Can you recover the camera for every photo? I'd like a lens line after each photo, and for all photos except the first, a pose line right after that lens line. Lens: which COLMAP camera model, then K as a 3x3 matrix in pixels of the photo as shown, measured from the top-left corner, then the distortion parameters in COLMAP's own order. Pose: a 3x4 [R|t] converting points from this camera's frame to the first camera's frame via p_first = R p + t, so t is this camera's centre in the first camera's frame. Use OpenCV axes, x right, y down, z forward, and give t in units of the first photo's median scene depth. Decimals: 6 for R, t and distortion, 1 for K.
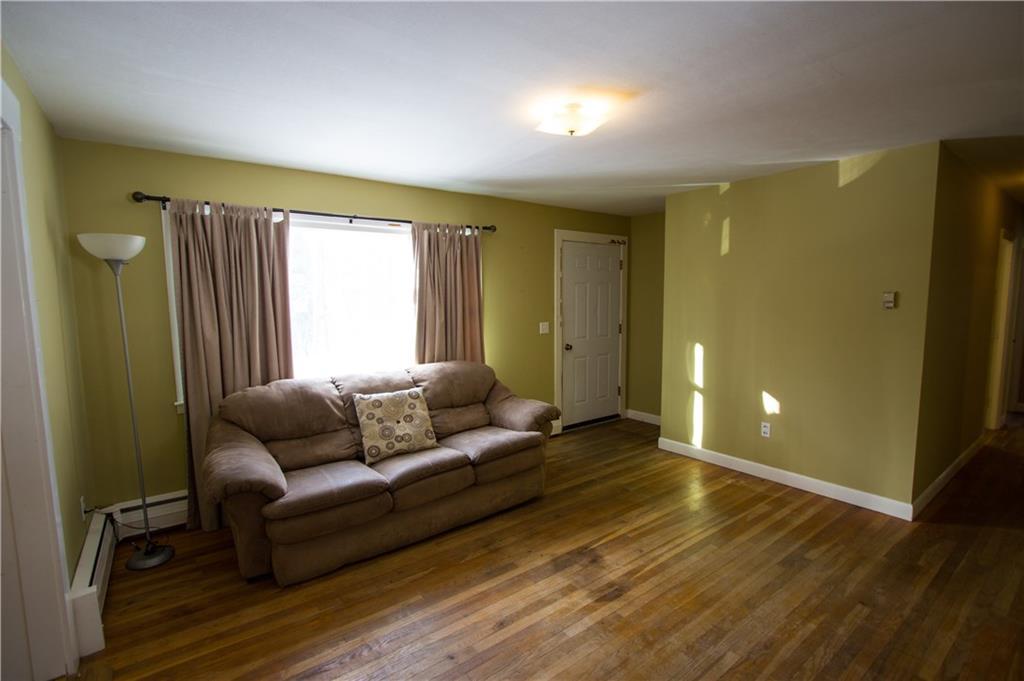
lens RADIAL K [[479.3, 0, 513.9], [0, 479.3, 341.5], [0, 0, 1]] dist [-0.013427, 0.002394]
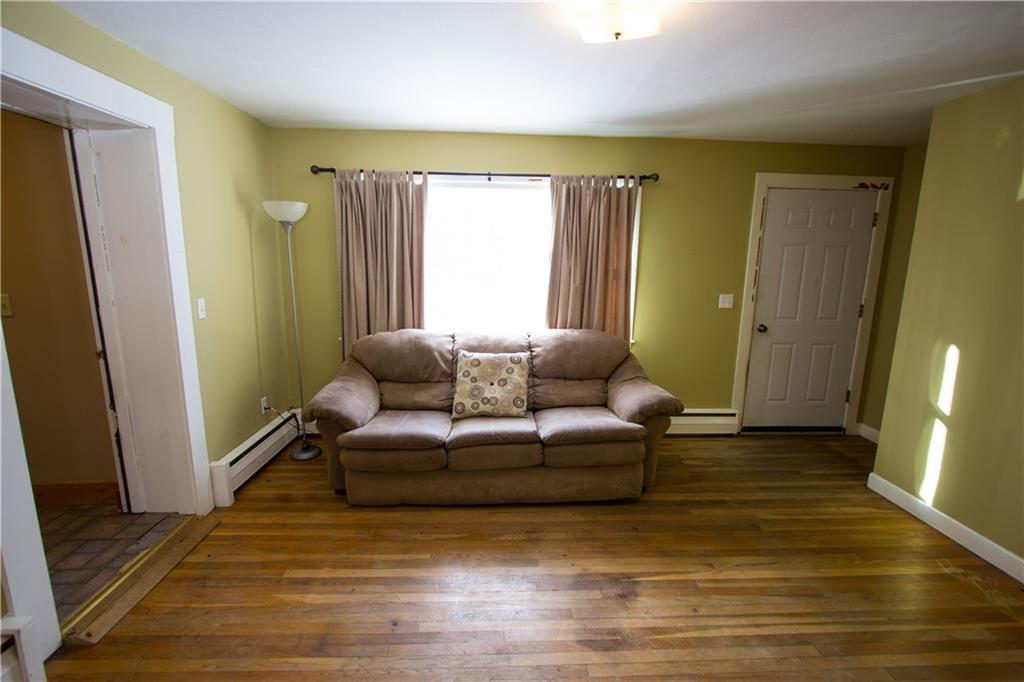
lens RADIAL K [[479.3, 0, 511.9], [0, 479.3, 344.2], [0, 0, 1]] dist [-0.013427, 0.002394]
pose [[0.821514, 0.128302, -0.555565, 0.306467], [-0.078230, 0.990503, 0.113067, -0.027088], [0.564796, -0.049424, 0.823749, 0.192036]]
